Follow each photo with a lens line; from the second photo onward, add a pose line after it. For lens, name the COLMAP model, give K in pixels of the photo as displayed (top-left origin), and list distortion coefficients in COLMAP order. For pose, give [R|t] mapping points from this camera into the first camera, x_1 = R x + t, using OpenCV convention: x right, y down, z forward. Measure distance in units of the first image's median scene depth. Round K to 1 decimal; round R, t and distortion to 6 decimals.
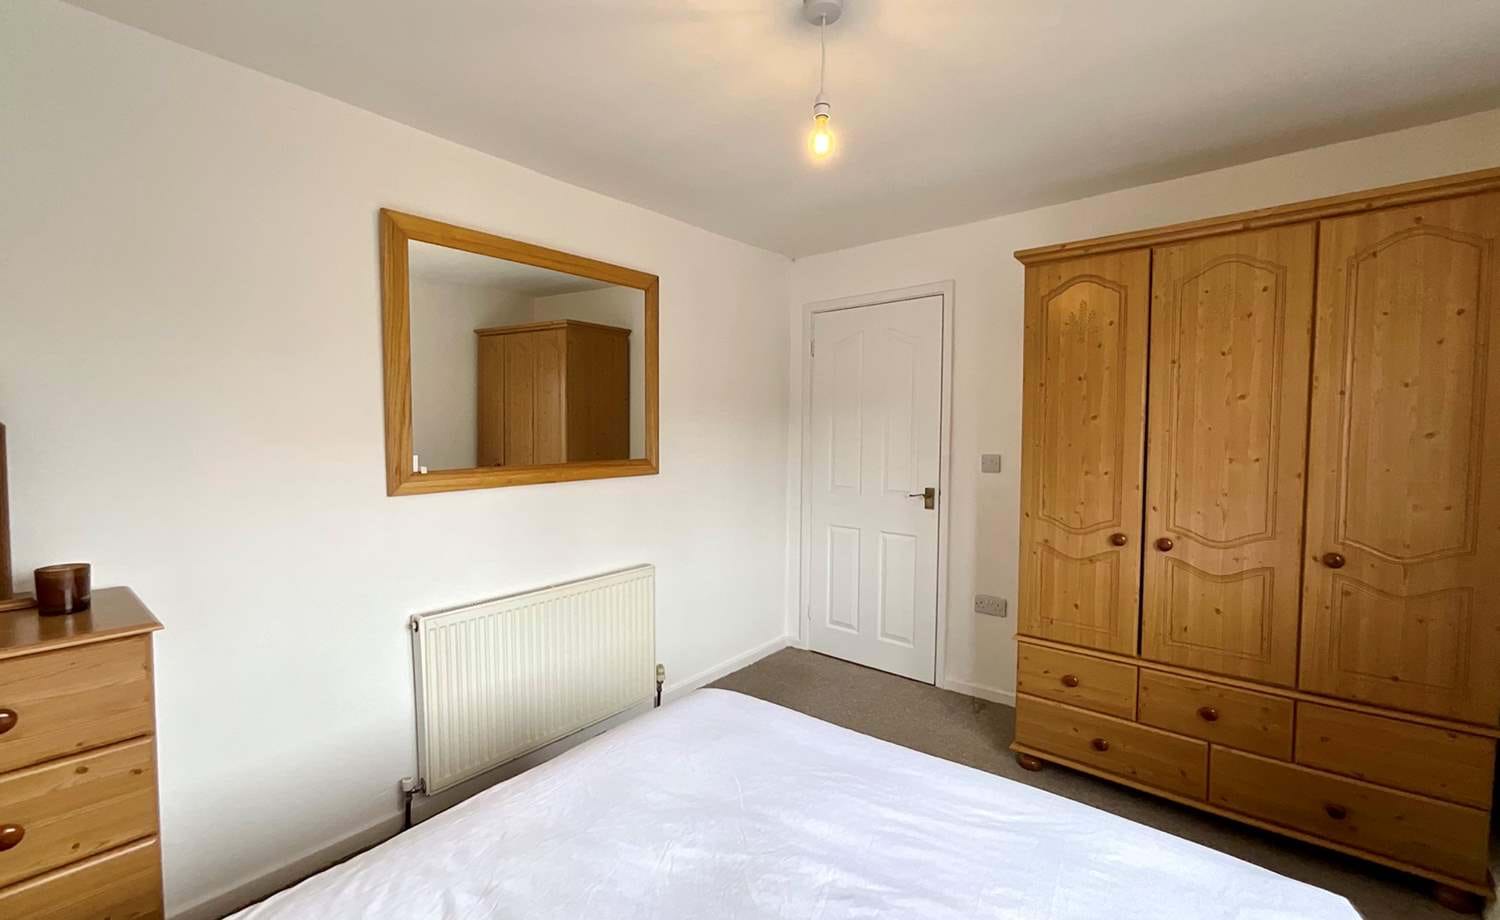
lens RADIAL K [[608.3, 0, 757.4], [0, 608.3, 461.2], [0, 0, 1]] dist [0.000073, 0.000224]
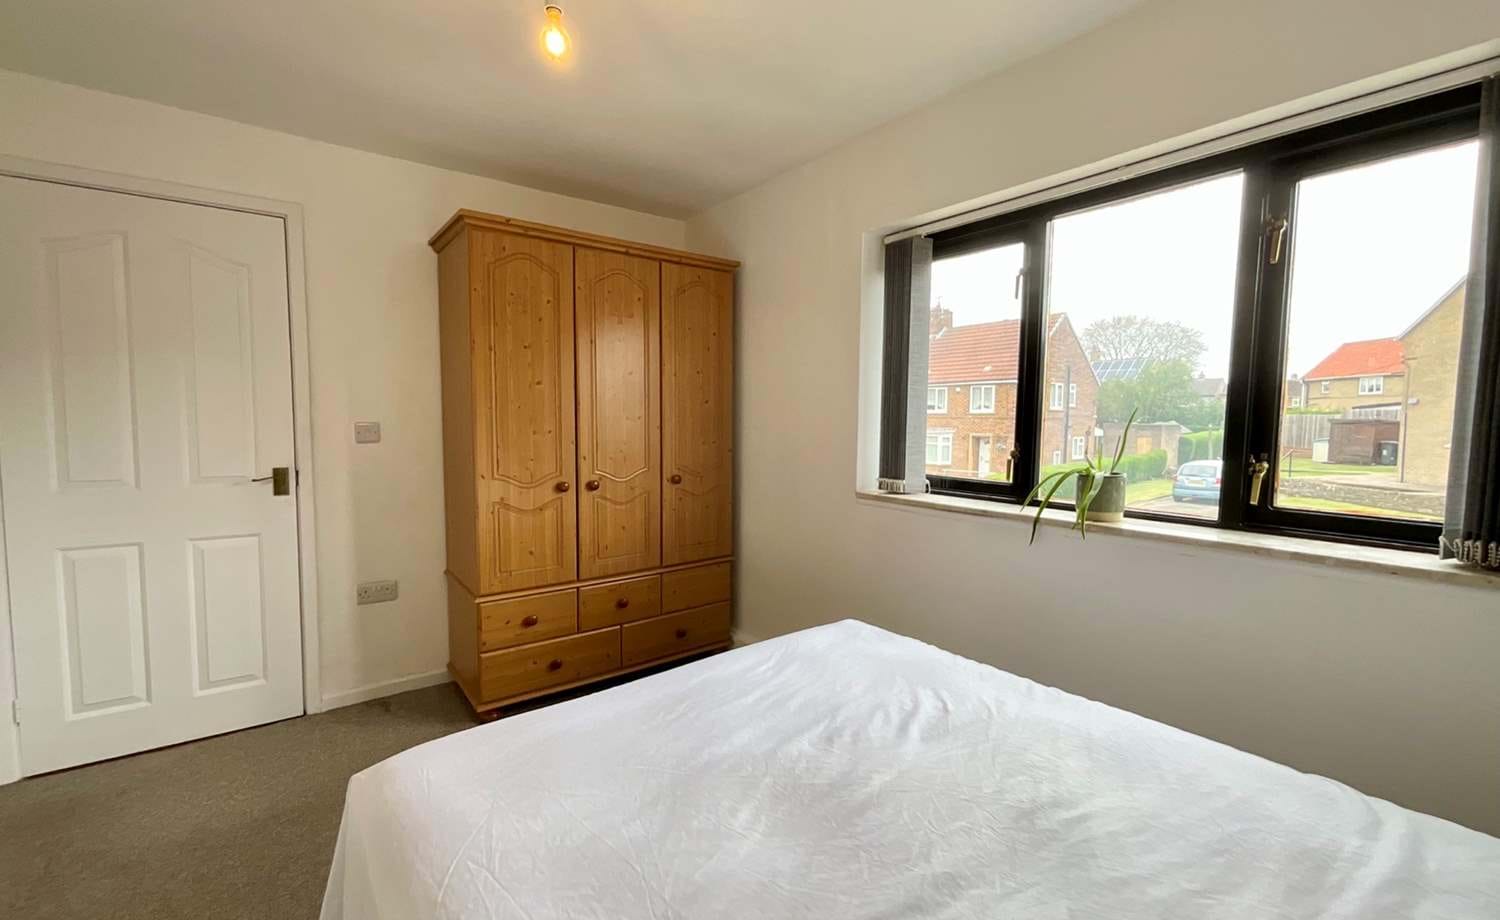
lens RADIAL K [[608.3, 0, 743.2], [0, 608.3, 458.2], [0, 0, 1]] dist [0.000073, 0.000224]
pose [[0.254592, -0.066826, 0.964737, -0.464069], [0.043175, 0.997400, 0.057694, 0.019348], [-0.966084, 0.026964, 0.256816, 0.353455]]
